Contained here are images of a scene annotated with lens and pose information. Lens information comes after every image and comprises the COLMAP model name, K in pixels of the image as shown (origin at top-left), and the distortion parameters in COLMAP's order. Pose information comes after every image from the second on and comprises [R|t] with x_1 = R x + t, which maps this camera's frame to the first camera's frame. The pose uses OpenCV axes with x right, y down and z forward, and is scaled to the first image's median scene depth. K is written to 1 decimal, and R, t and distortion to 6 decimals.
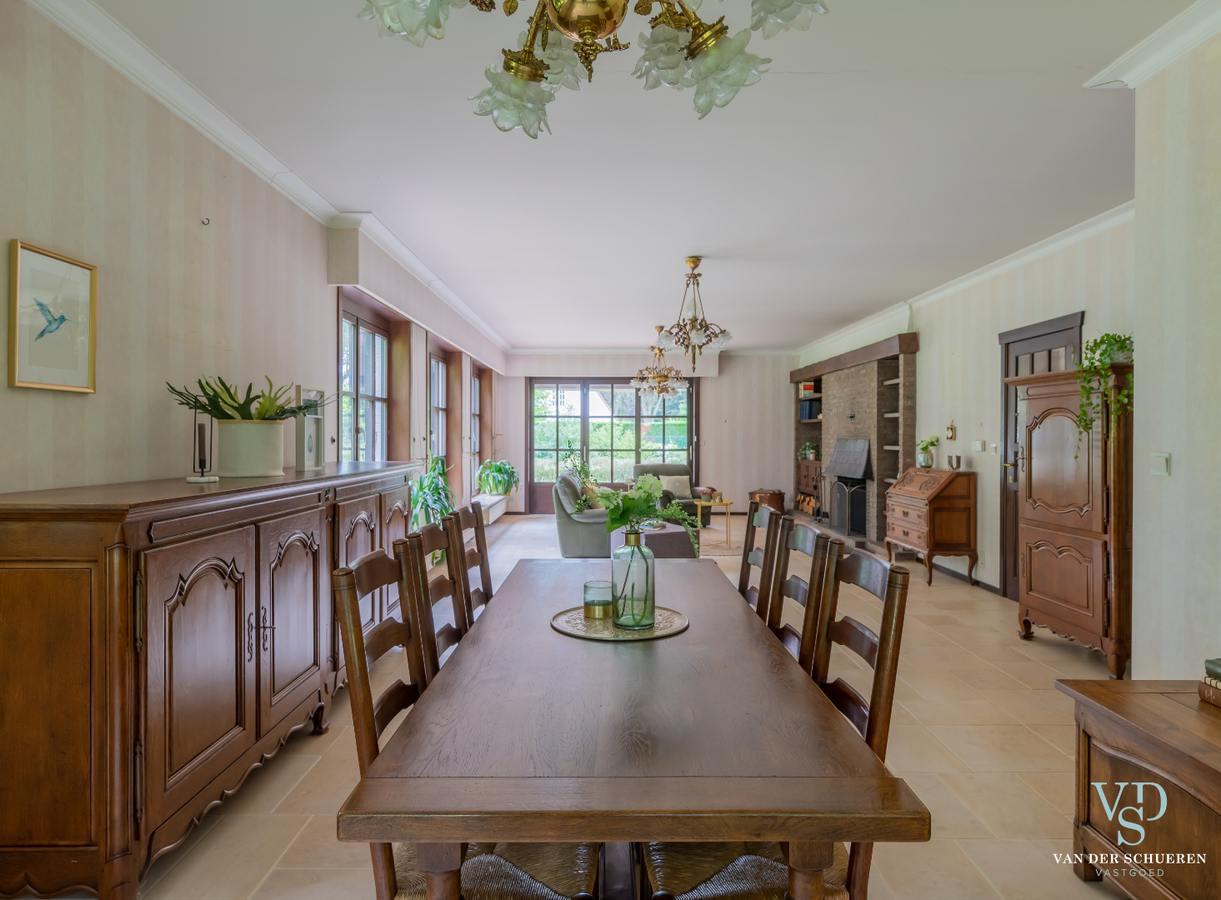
lens RADIAL K [[704.2, 0, 619.0], [0, 704.2, 447.3], [0, 0, 1]] dist [-0.025281, -0.000106]
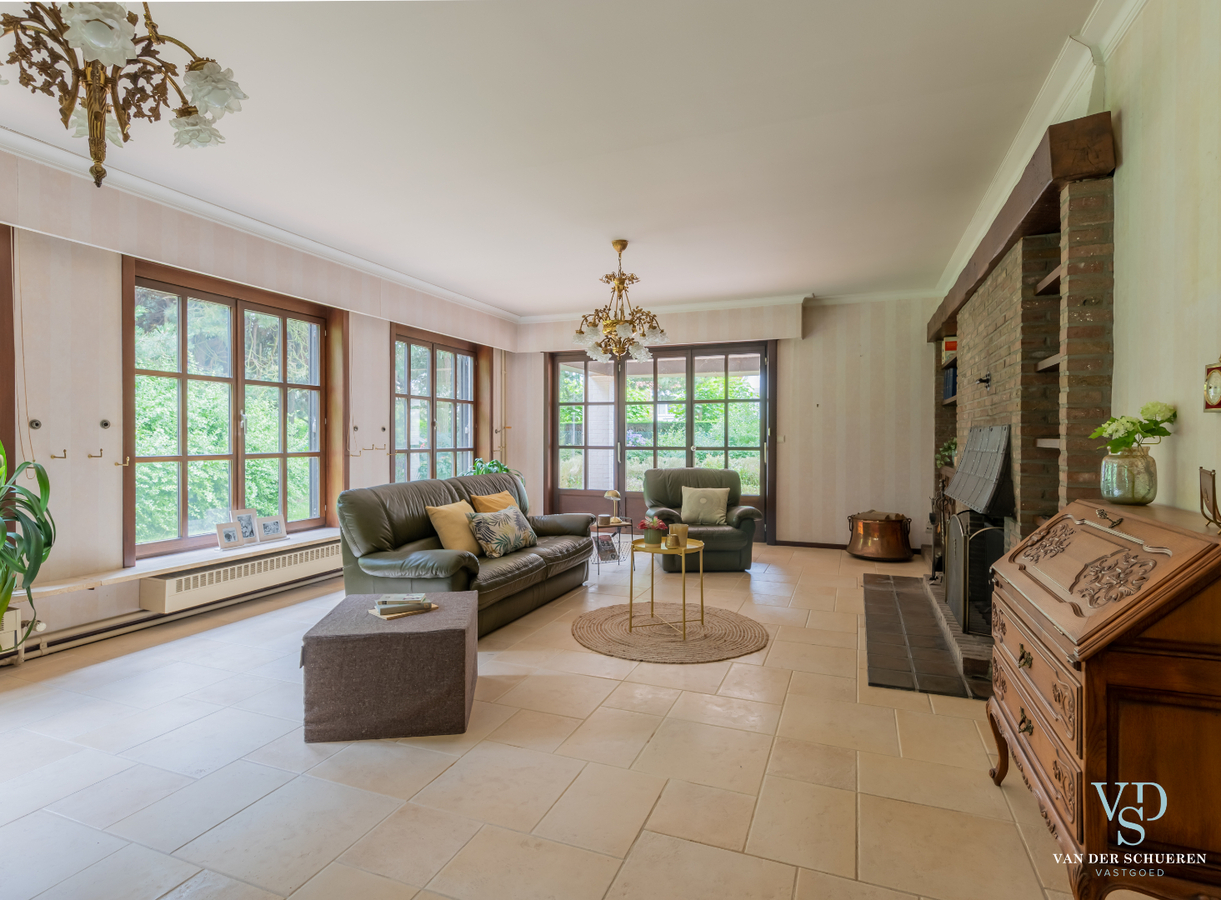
lens RADIAL K [[636.5, 0, 598.2], [0, 636.5, 443.8], [0, 0, 1]] dist [-0.003537, 0.000184]
pose [[0.926128, 0.005304, -0.377172, 0.246743], [-0.007210, 0.999967, -0.003644, 0.003391], [0.377141, 0.006094, 0.926136, 0.489786]]
